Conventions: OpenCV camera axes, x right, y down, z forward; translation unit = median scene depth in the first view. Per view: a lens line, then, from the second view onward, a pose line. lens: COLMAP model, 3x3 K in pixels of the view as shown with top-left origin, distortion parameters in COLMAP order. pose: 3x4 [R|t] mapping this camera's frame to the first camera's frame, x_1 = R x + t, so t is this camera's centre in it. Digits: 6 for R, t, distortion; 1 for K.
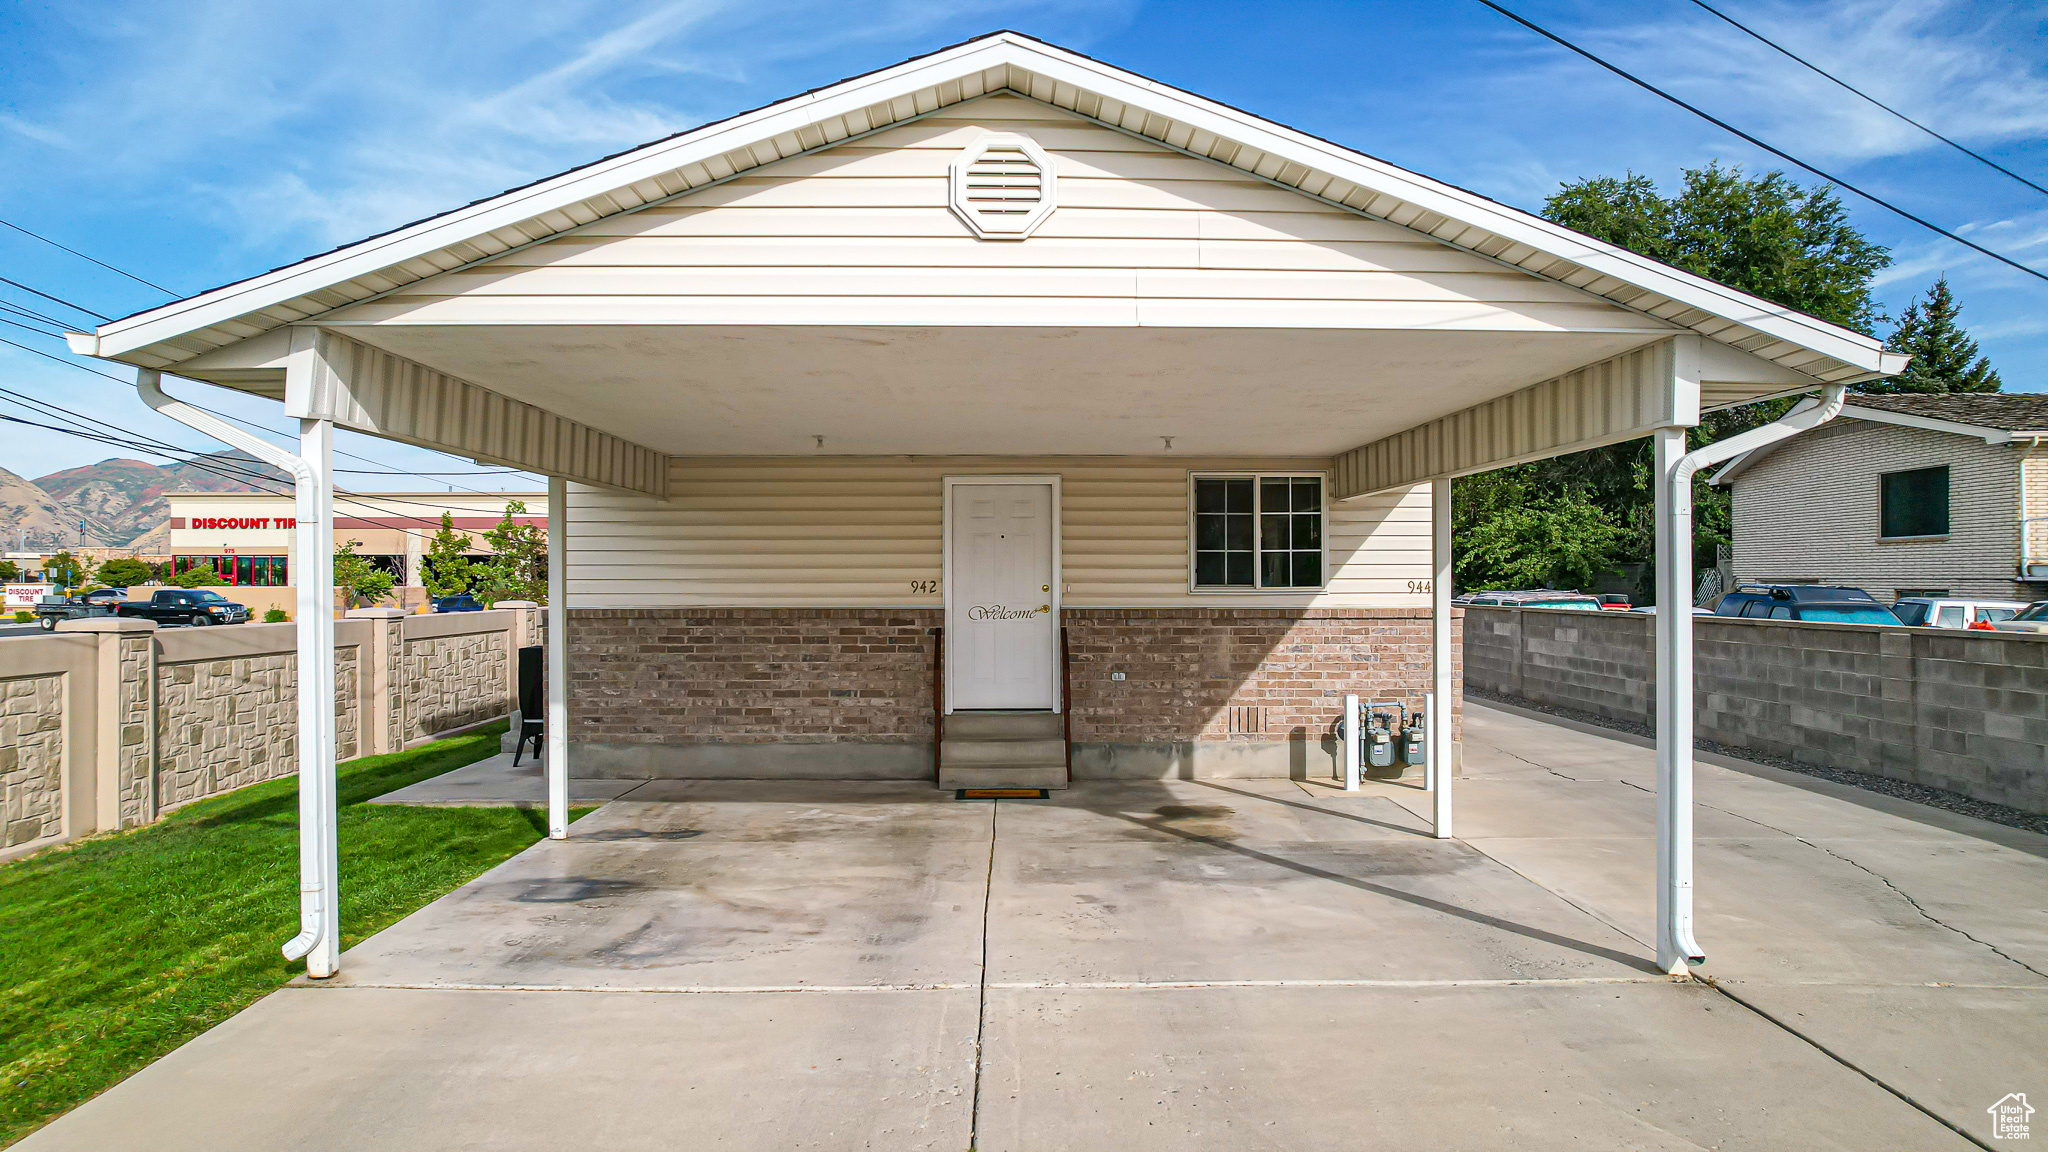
lens RADIAL K [[1317.2, 0, 1025.8], [0, 1317.2, 571.5], [0, 0, 1]] dist [-0.082494, 0.075998]
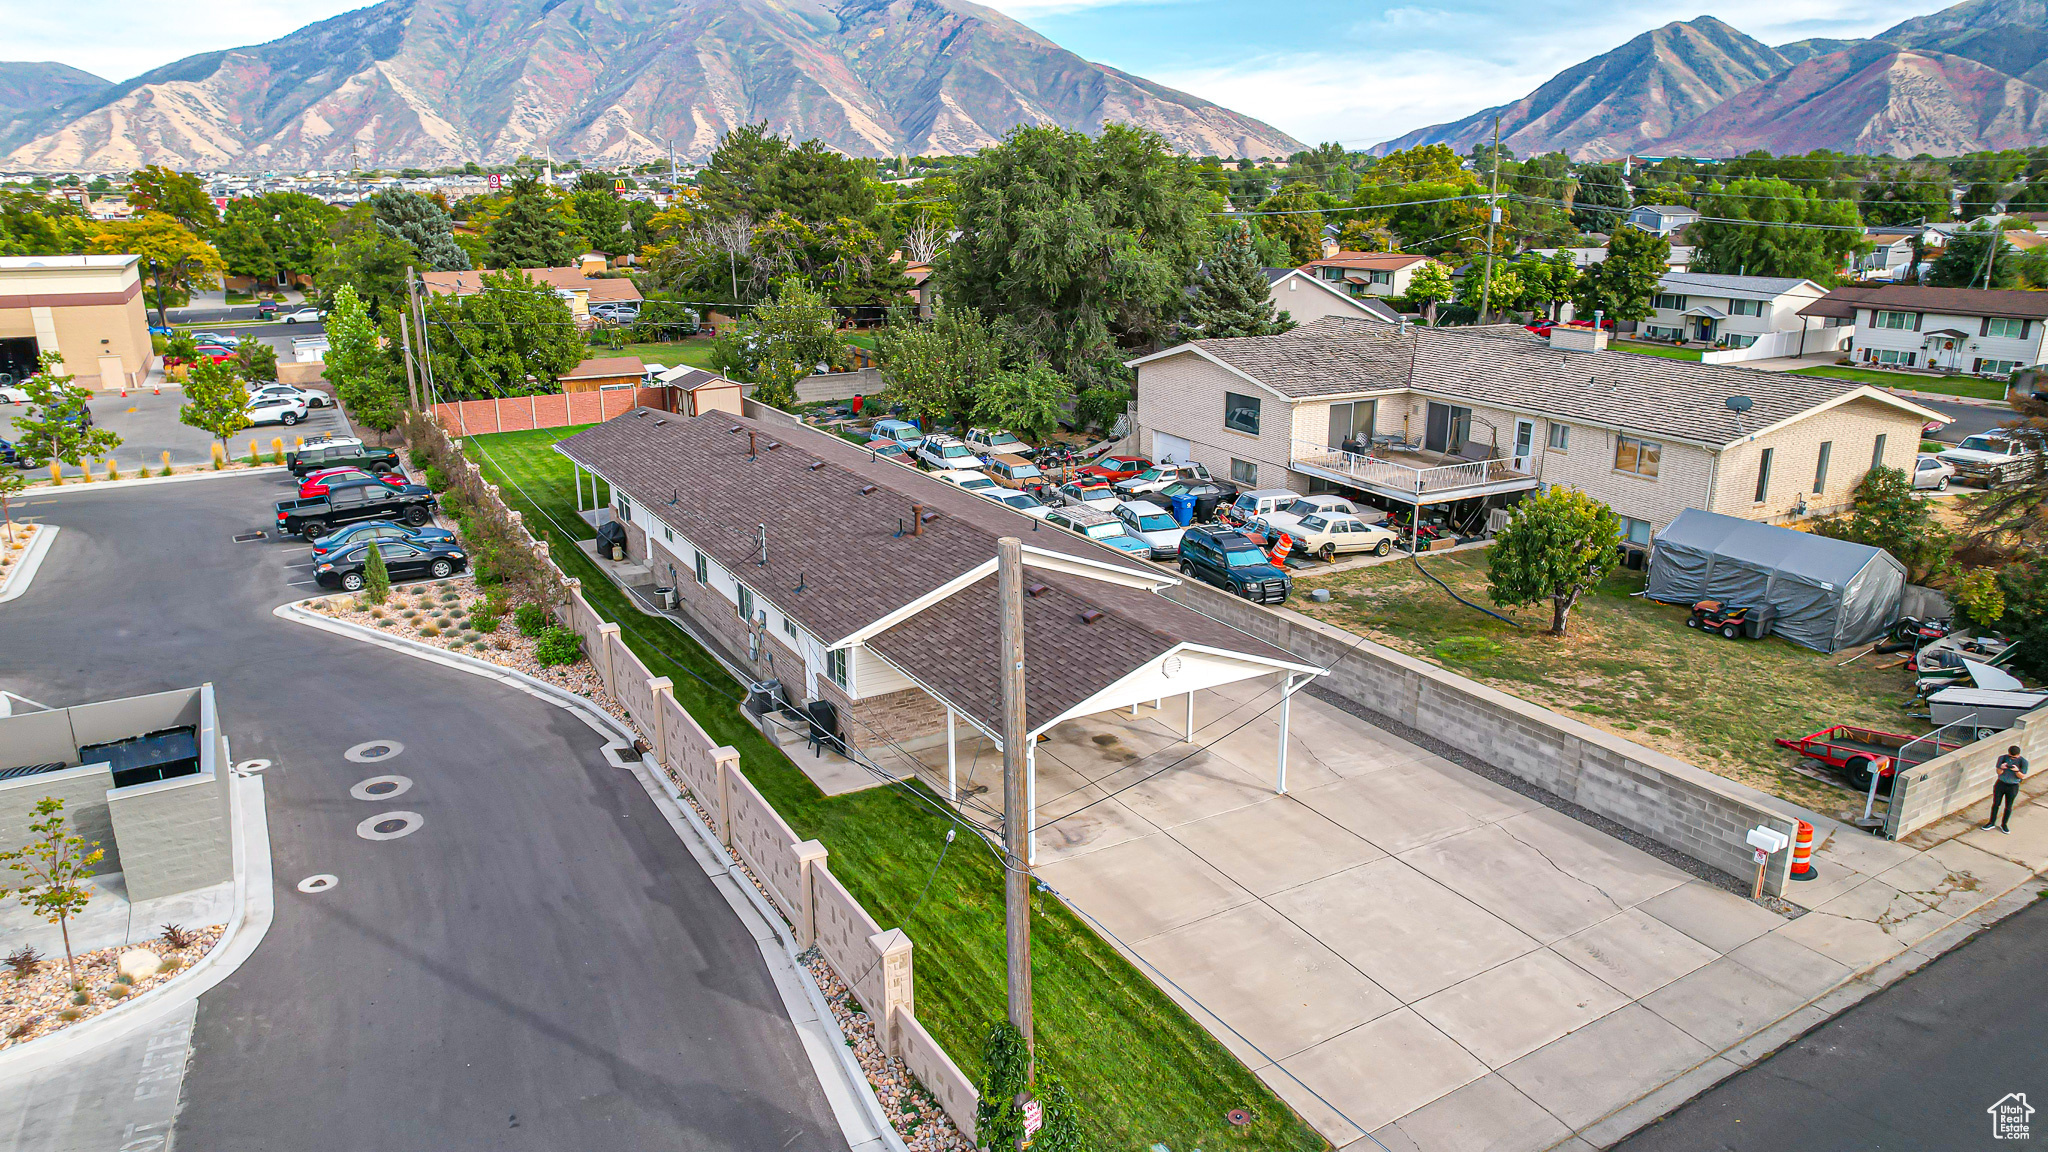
lens RADIAL K [[1317.2, 0, 1026.9], [0, 1317.2, 575.3], [0, 0, 1]] dist [-0.082494, 0.075998]
pose [[0.871070, -0.139060, 0.471062, -1.209664], [-0.001286, 0.958433, 0.285313, -0.897975], [-0.491158, -0.249134, 0.834684, -1.153183]]
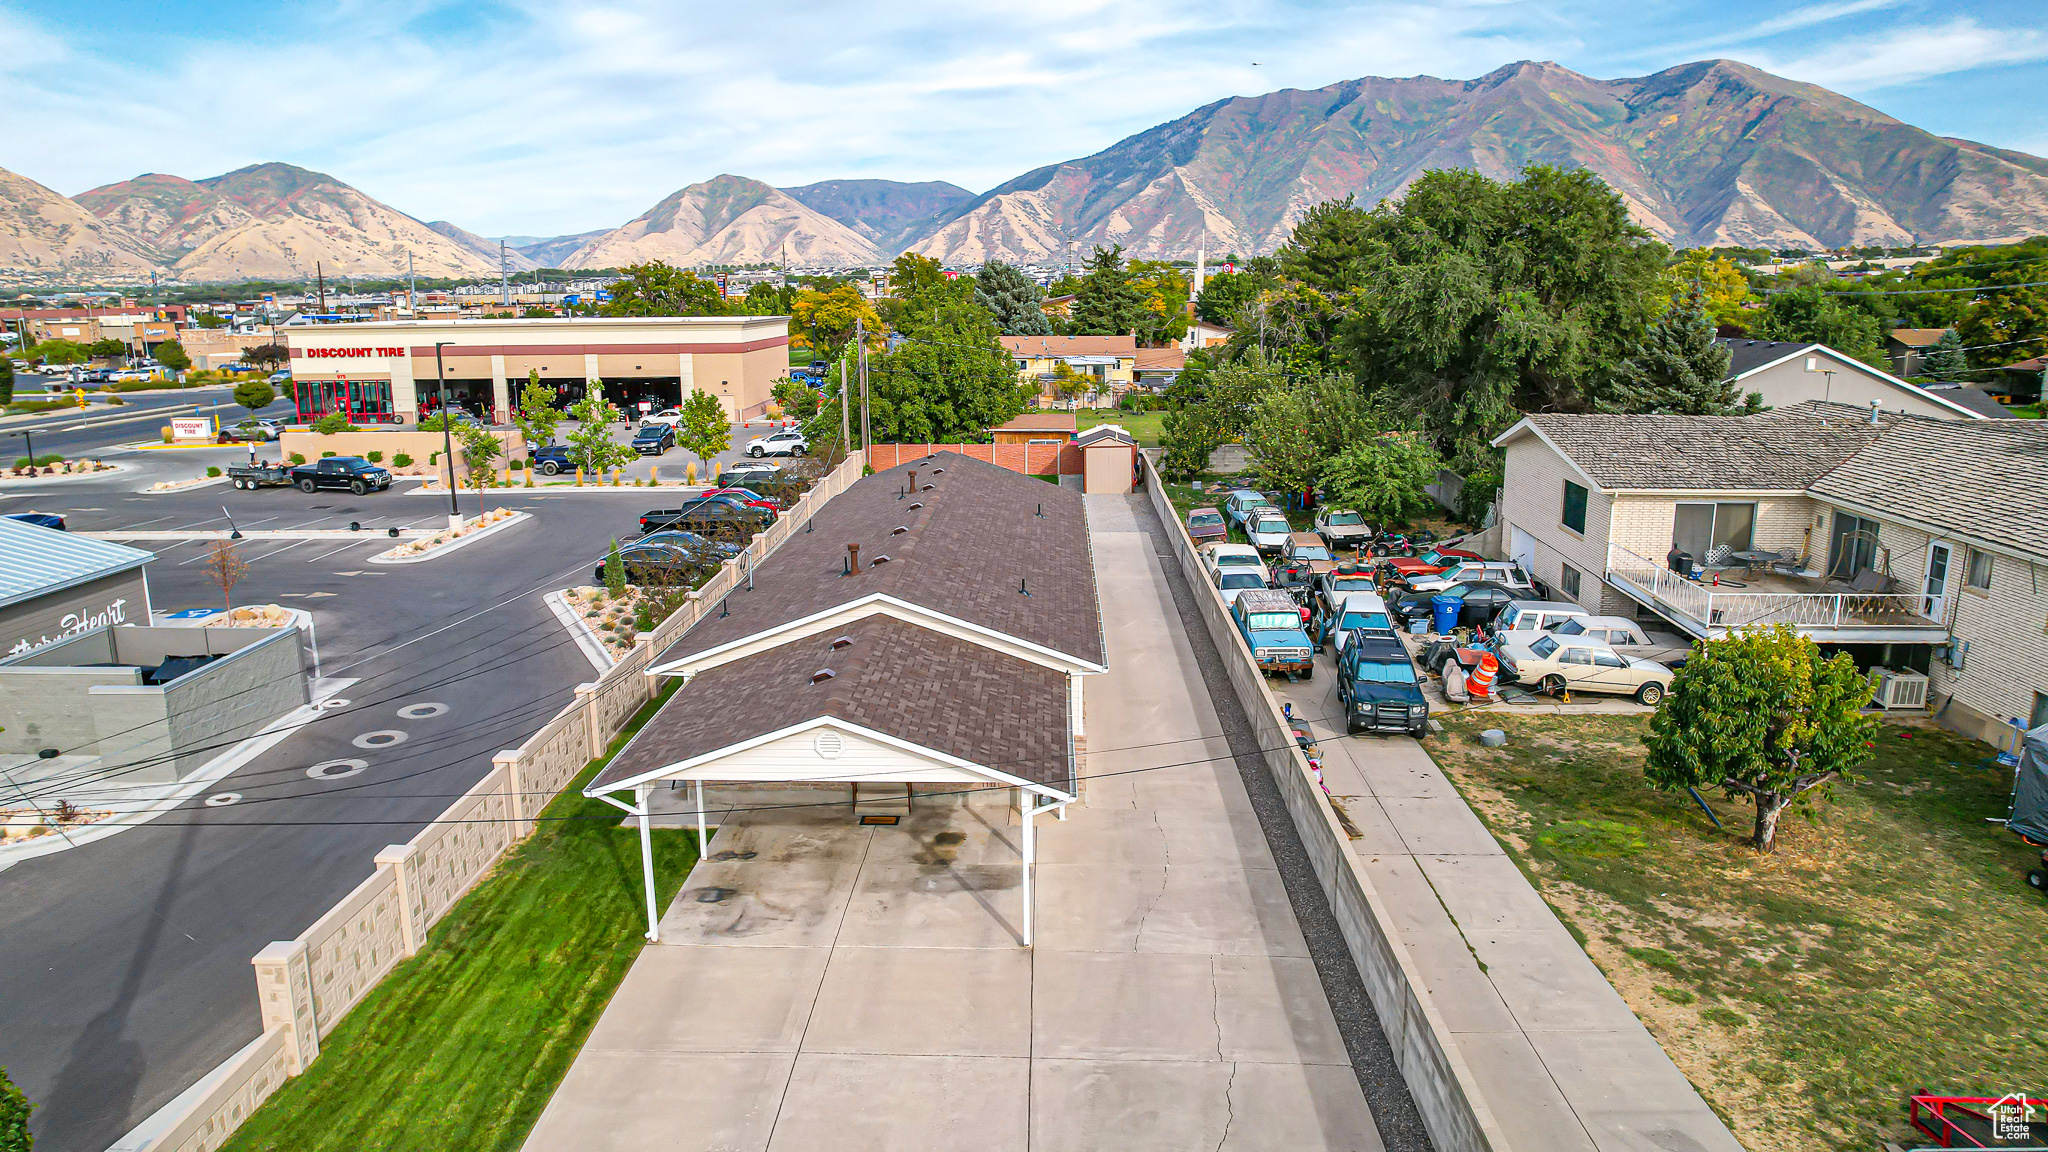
lens RADIAL K [[1317.2, 0, 1025.9], [0, 1317.2, 577.2], [0, 0, 1]] dist [-0.082494, 0.075998]
pose [[0.999255, 0.003689, -0.038425, 0.319027], [0.004865, 0.975452, 0.220157, -0.742736], [0.038294, -0.220179, 0.974707, -1.156326]]
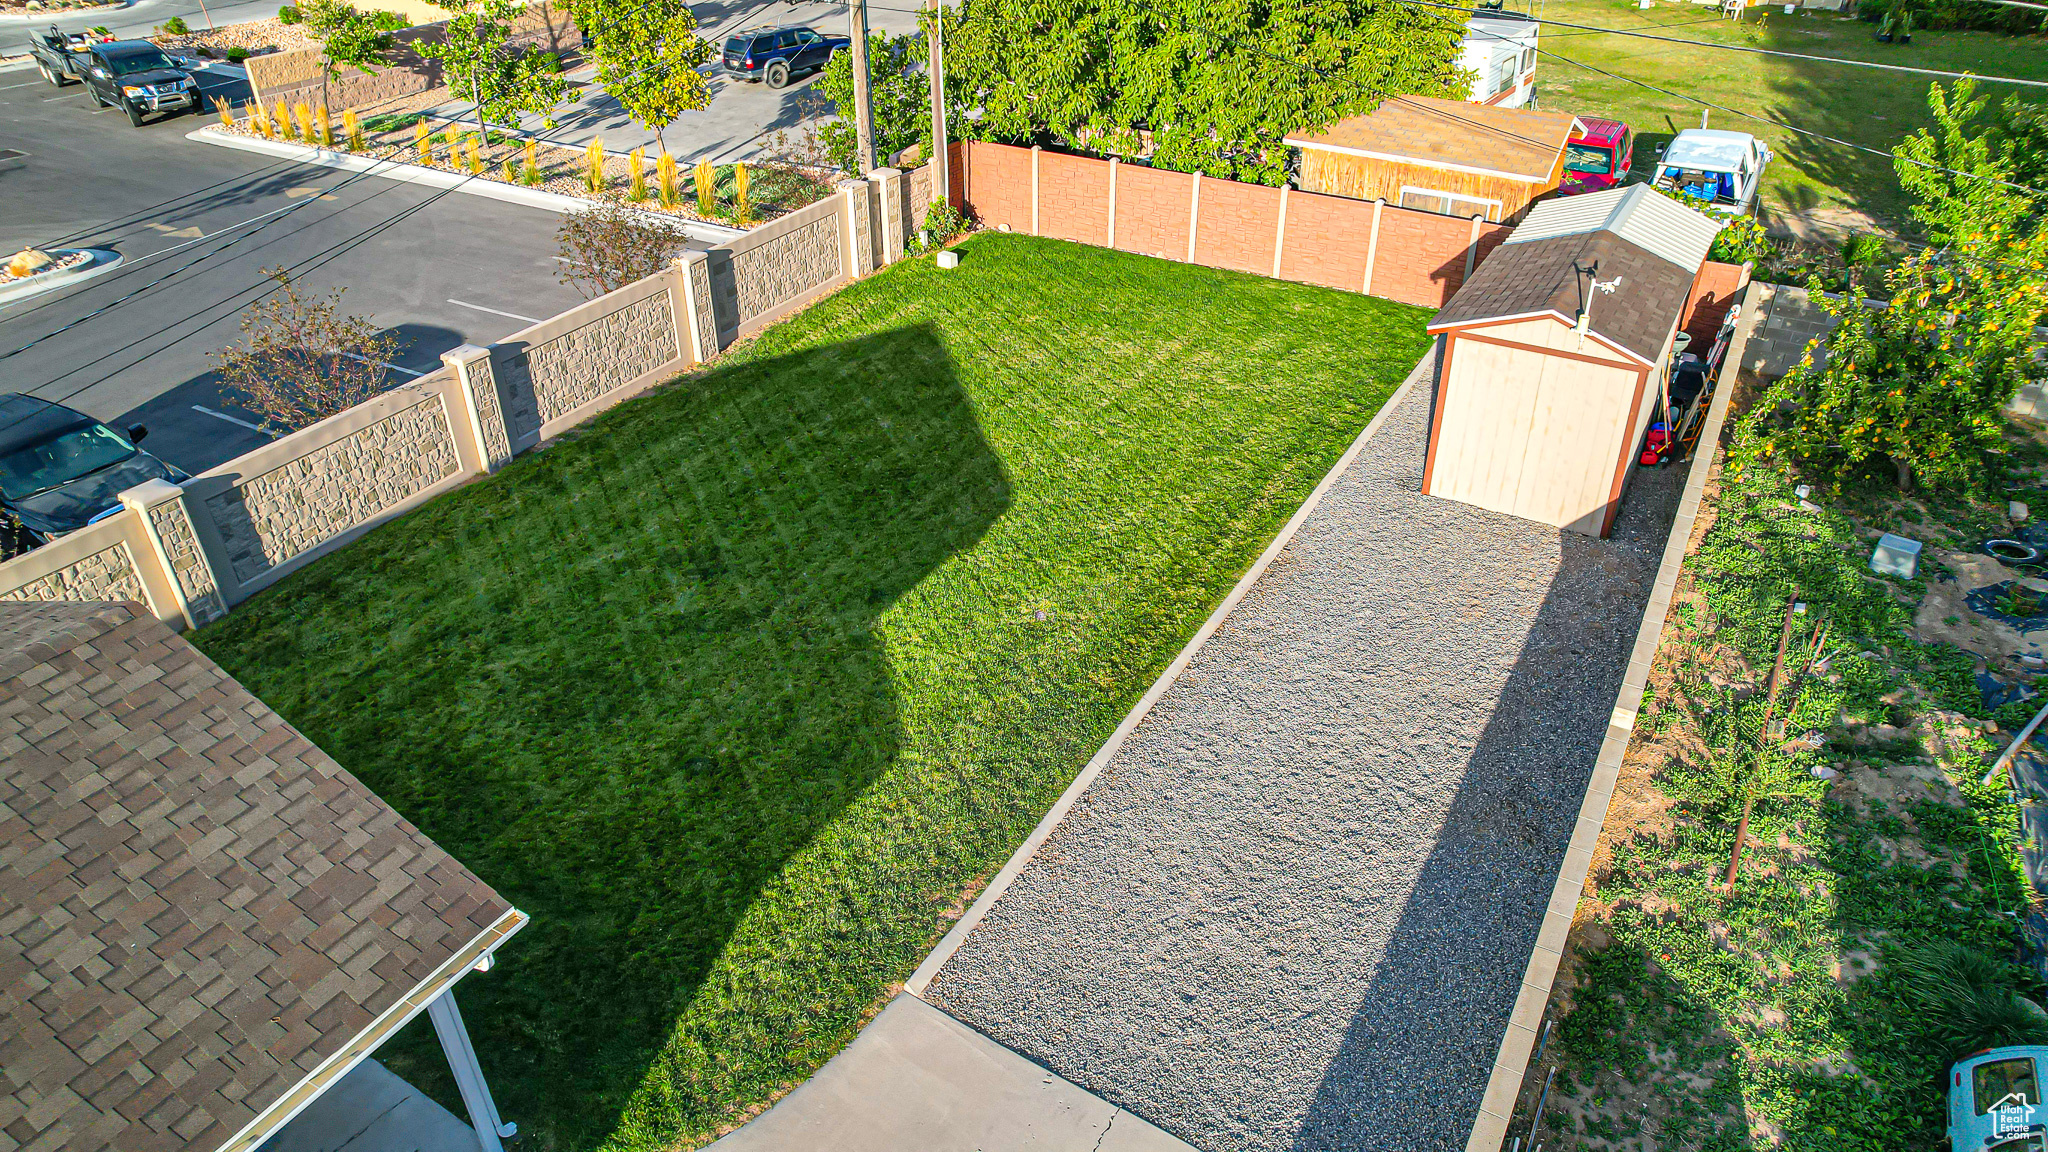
lens RADIAL K [[1317.2, 0, 1015.3], [0, 1317.2, 573.2], [0, 0, 1]] dist [-0.082494, 0.075998]
pose [[0.851121, 0.278722, -0.444867, 0.666054], [0.009803, 0.838830, 0.544306, -0.610747], [0.524878, -0.467631, 0.711213, 3.170307]]
